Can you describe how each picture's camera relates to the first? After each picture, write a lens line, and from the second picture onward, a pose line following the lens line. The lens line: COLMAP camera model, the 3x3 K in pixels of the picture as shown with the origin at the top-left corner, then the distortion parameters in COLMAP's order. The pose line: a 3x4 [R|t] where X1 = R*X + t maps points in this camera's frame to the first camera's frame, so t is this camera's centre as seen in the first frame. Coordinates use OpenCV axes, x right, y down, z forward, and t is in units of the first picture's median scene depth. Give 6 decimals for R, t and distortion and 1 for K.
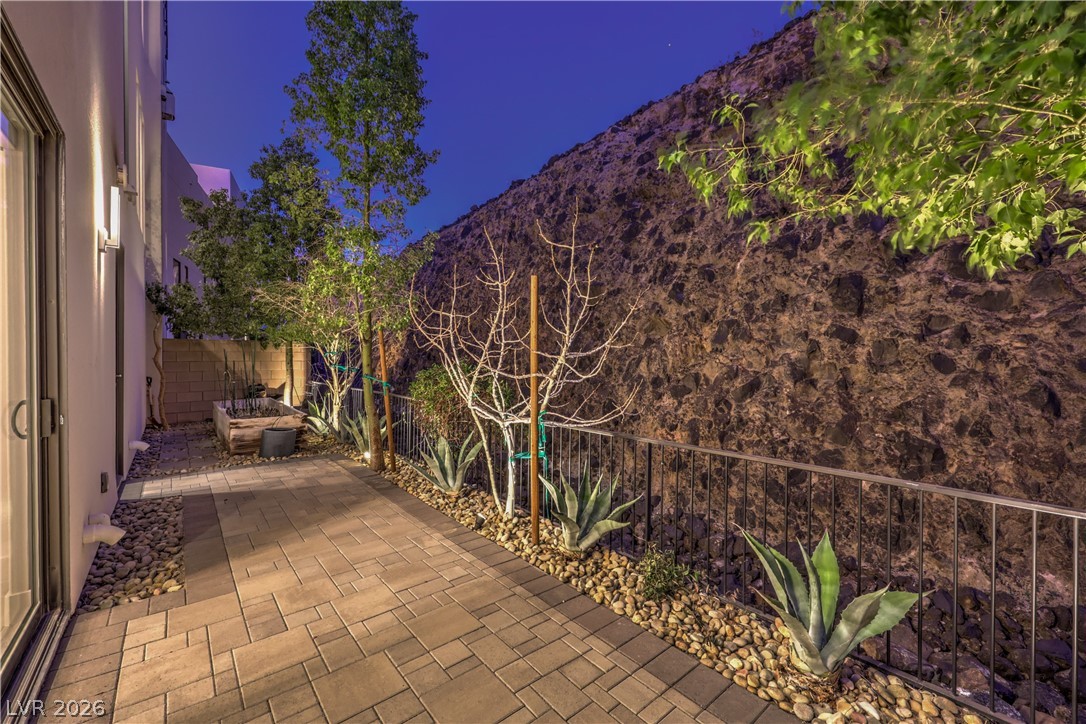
lens RADIAL K [[449.2, 0, 564.2], [0, 449.2, 356.5], [0, 0, 1]] dist [0.001327, 0.000045]
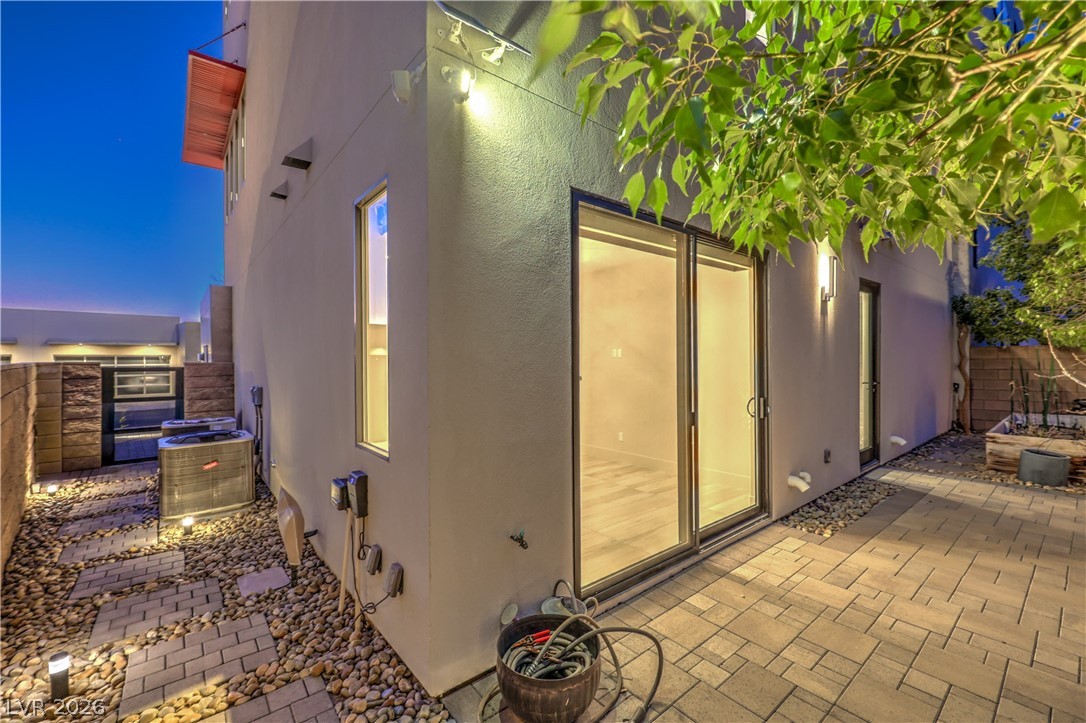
lens RADIAL K [[449.2, 0, 543.8], [0, 449.2, 362.6], [0, 0, 1]] dist [0.001327, 0.000045]
pose [[-0.030065, 0.008825, -0.999509, 0.265961], [0.005075, 0.999949, 0.008676, -0.026088], [0.999535, -0.004812, -0.030108, 0.058216]]
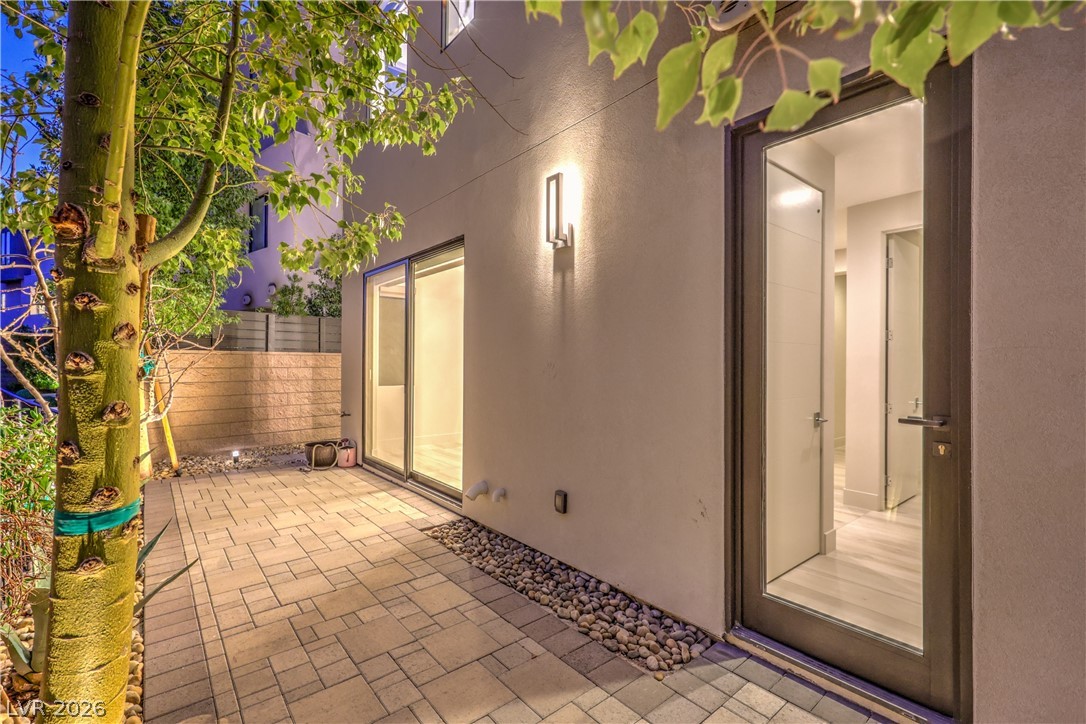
lens RADIAL K [[480.7, 0, 520.6], [0, 480.7, 361.0], [0, 0, 1]] dist [0.002668, 0.000125]
pose [[-0.998618, -0.007251, 0.052059, -0.532833], [-0.007409, 0.999969, -0.002841, 0.001433], [-0.052037, -0.003223, -0.998640, 1.063167]]
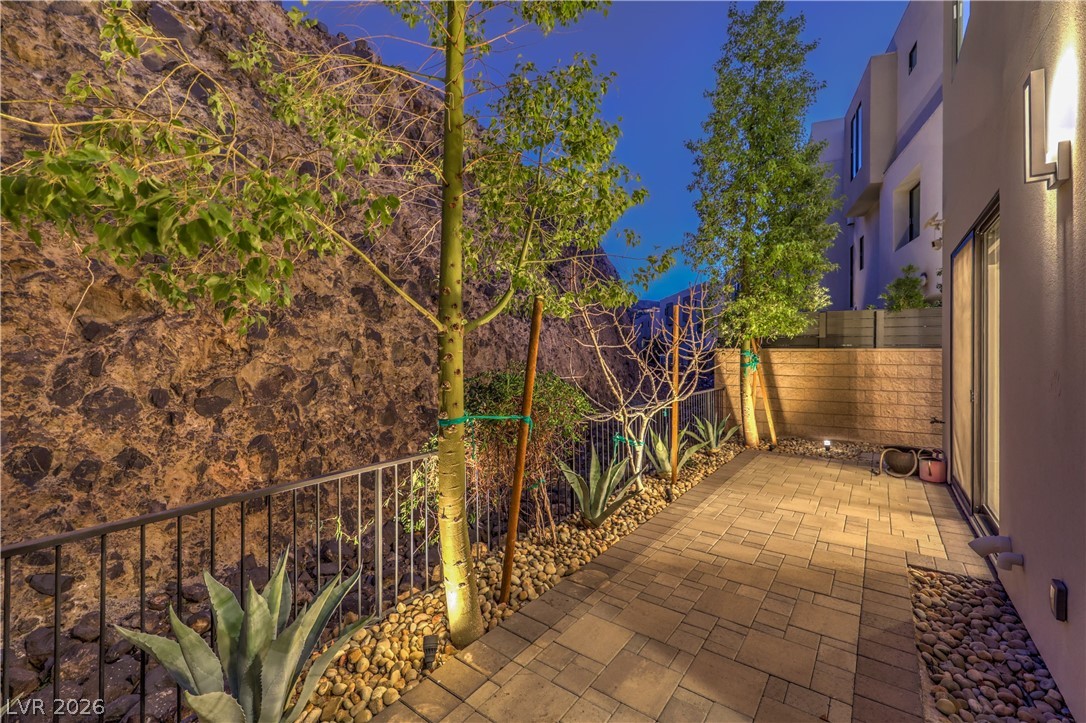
lens RADIAL K [[449.2, 0, 541.9], [0, 449.2, 354.0], [0, 0, 1]] dist [0.001327, 0.000045]
pose [[-0.208568, -0.005867, 0.977990, -0.768425], [-0.002845, 0.999981, 0.005392, -0.010750], [-0.978004, -0.001657, -0.208581, 0.935940]]
